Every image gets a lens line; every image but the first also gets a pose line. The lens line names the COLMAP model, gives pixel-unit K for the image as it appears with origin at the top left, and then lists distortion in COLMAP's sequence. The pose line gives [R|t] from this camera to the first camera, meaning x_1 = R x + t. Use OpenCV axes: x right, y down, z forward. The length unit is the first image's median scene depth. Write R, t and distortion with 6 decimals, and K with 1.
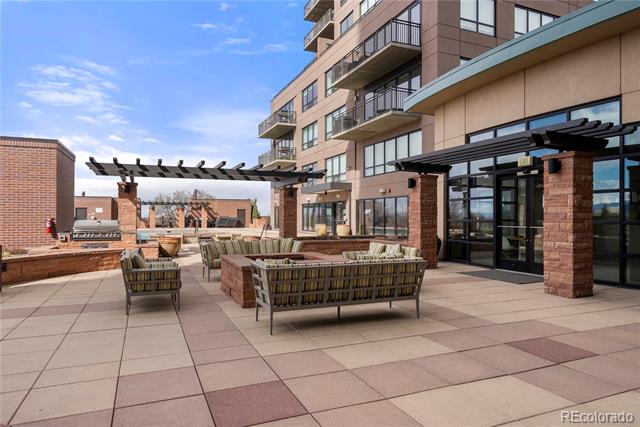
lens RADIAL K [[411.4, 0, 320.0], [0, 411.4, 213.5], [0, 0, 1]] dist [0.003014, 0.000605]
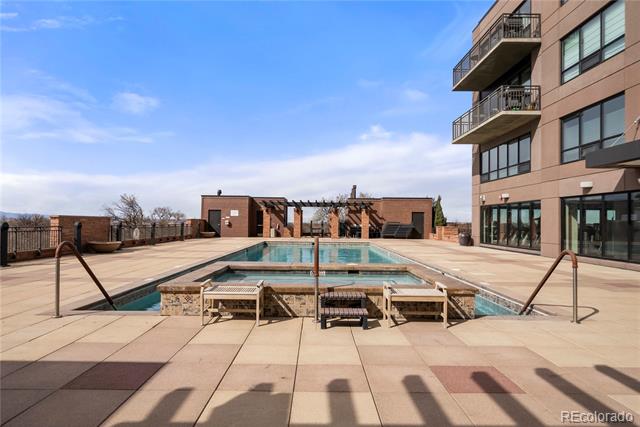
lens RADIAL K [[411.4, 0, 320.0], [0, 411.4, 213.5], [0, 0, 1]] dist [0.003014, 0.000605]
pose [[0.921416, 0.001205, -0.388575, -0.078142], [-0.005354, 0.999940, -0.009597, -0.000502], [0.388540, 0.010923, 0.921367, 0.318425]]
